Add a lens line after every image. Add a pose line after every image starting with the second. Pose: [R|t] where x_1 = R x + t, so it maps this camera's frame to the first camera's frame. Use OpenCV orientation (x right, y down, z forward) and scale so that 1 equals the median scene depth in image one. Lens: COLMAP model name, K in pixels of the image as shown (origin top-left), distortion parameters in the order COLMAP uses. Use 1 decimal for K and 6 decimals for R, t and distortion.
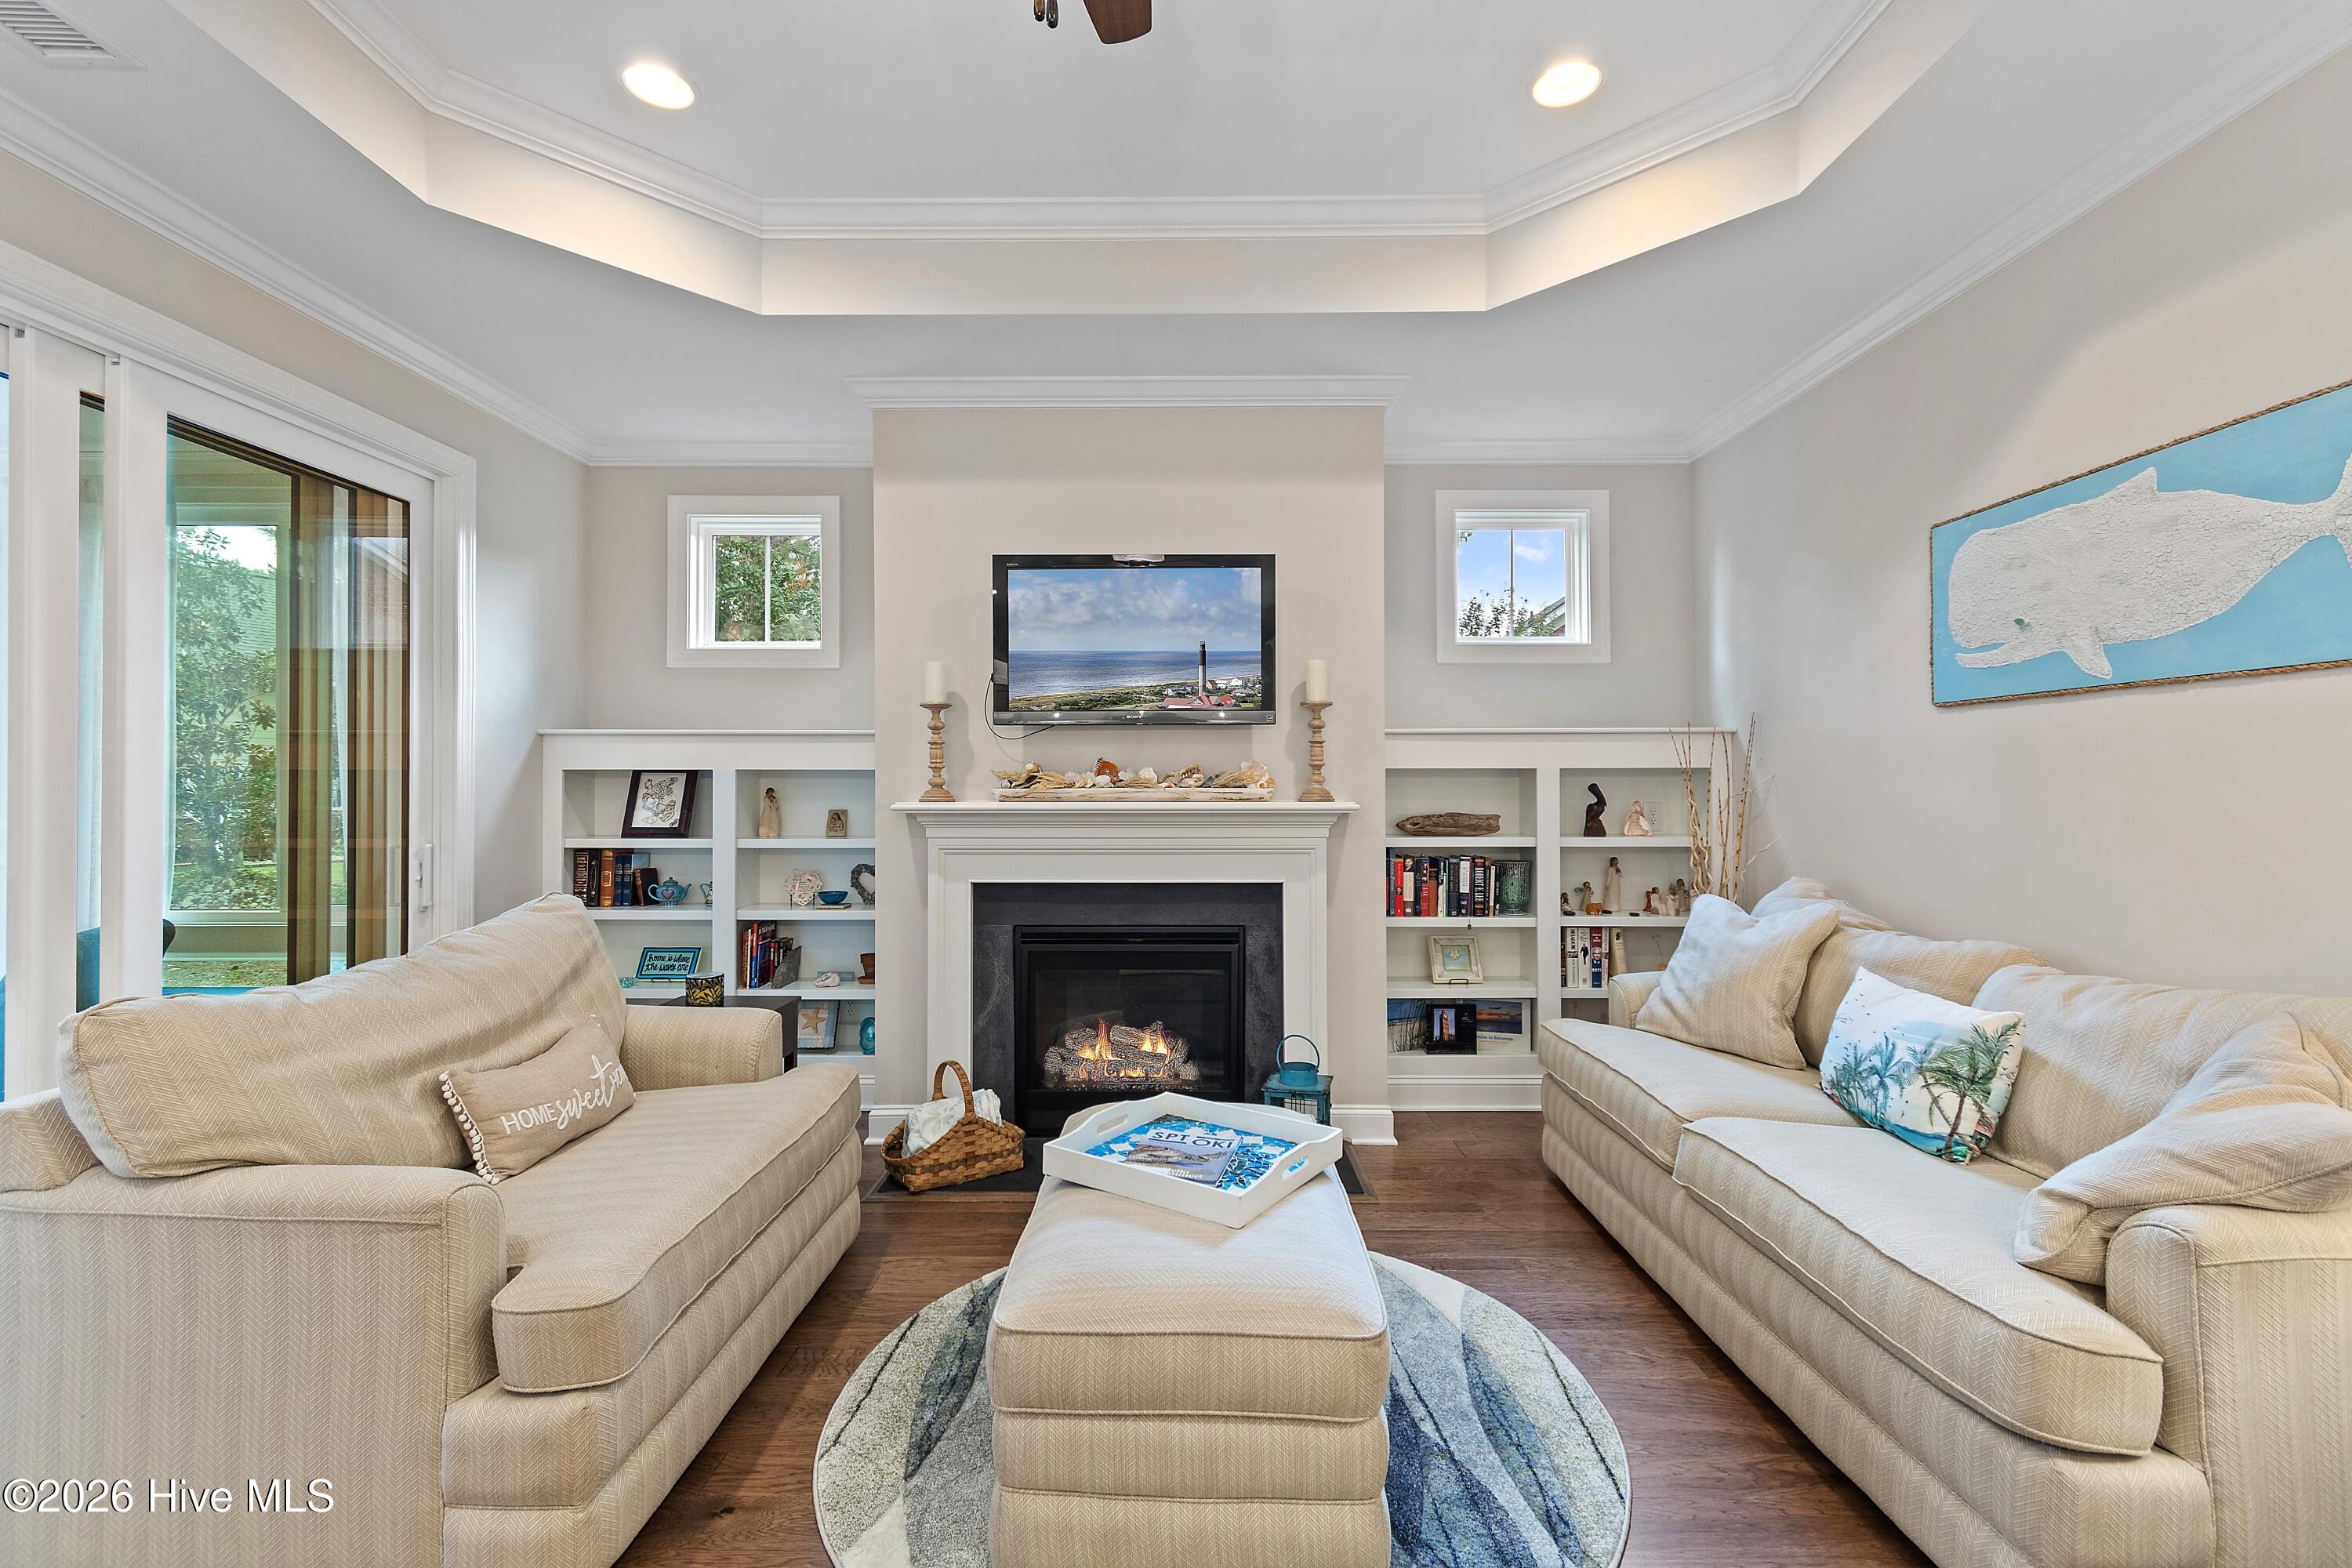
lens RADIAL K [[1035.9, 0, 1177.4], [0, 1035.9, 781.8], [0, 0, 1]] dist [0.002554, -0.000517]
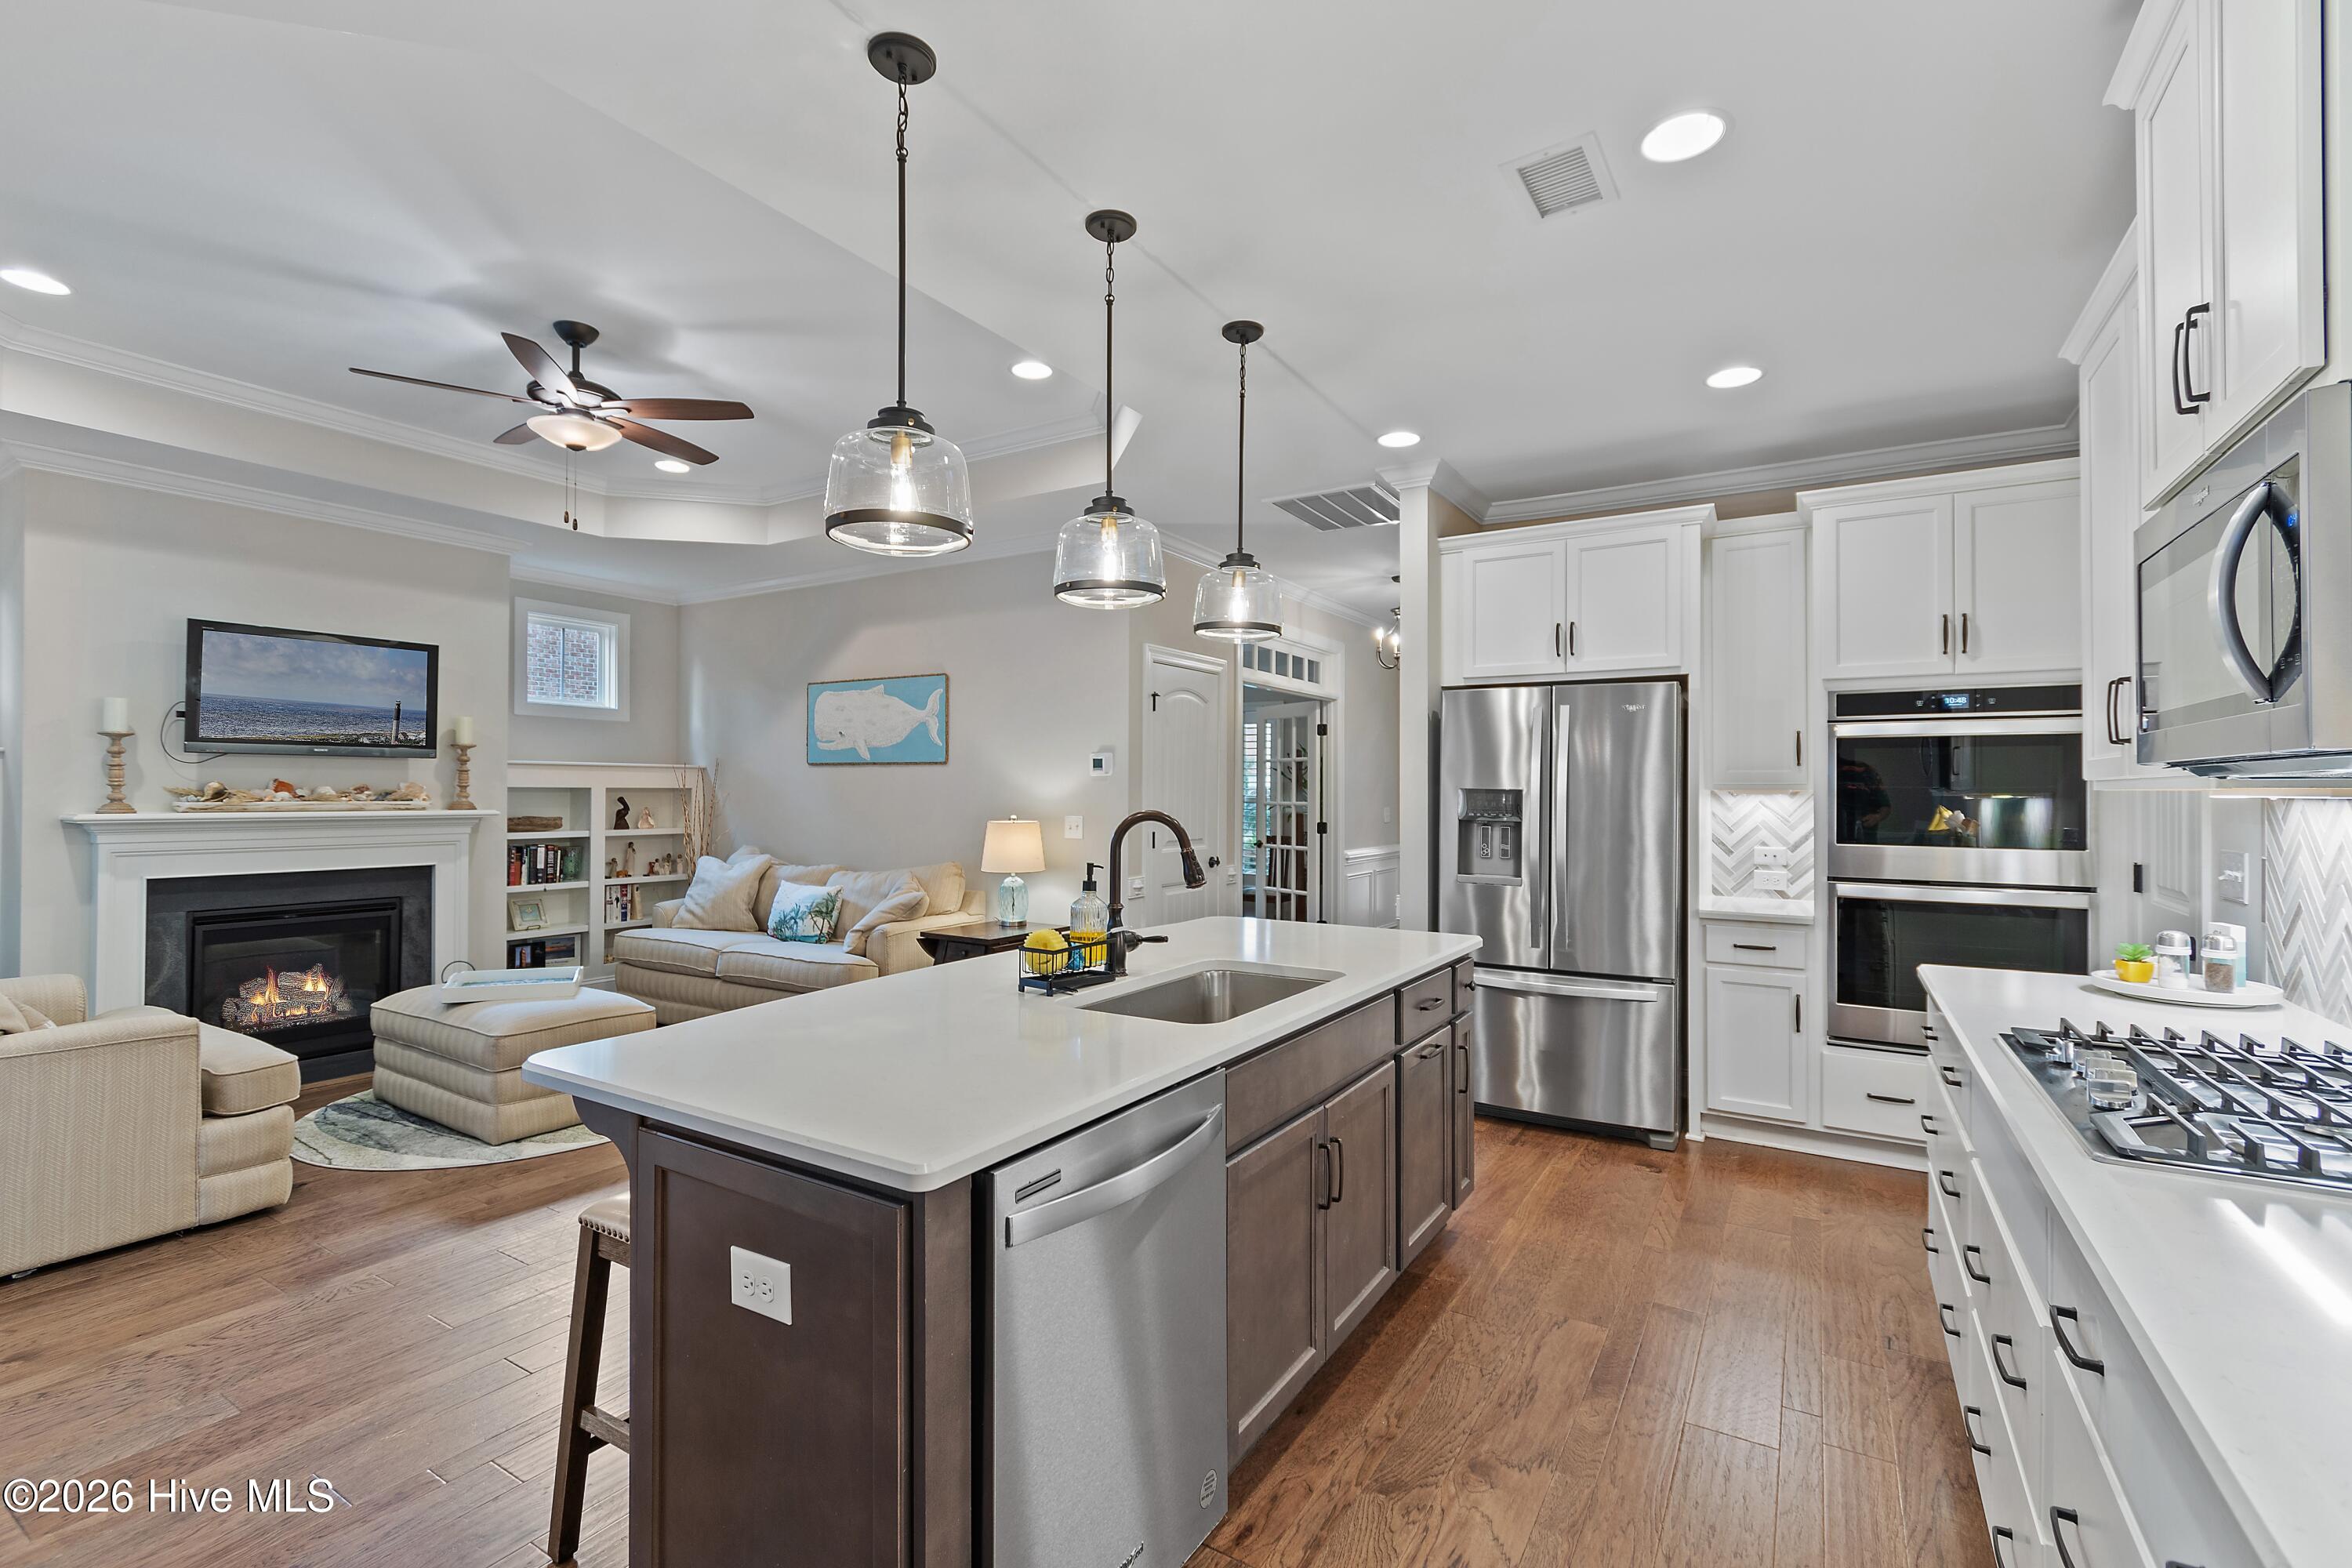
lens RADIAL K [[1028.9, 0, 1183.9], [0, 1028.9, 781.7], [0, 0, 1]] dist [0.000771, -0.000250]
pose [[0.513758, 0.012850, 0.857839, -0.608359], [-0.011389, 0.999902, -0.008157, -0.021667], [-0.857860, -0.005579, 0.513854, -0.671794]]
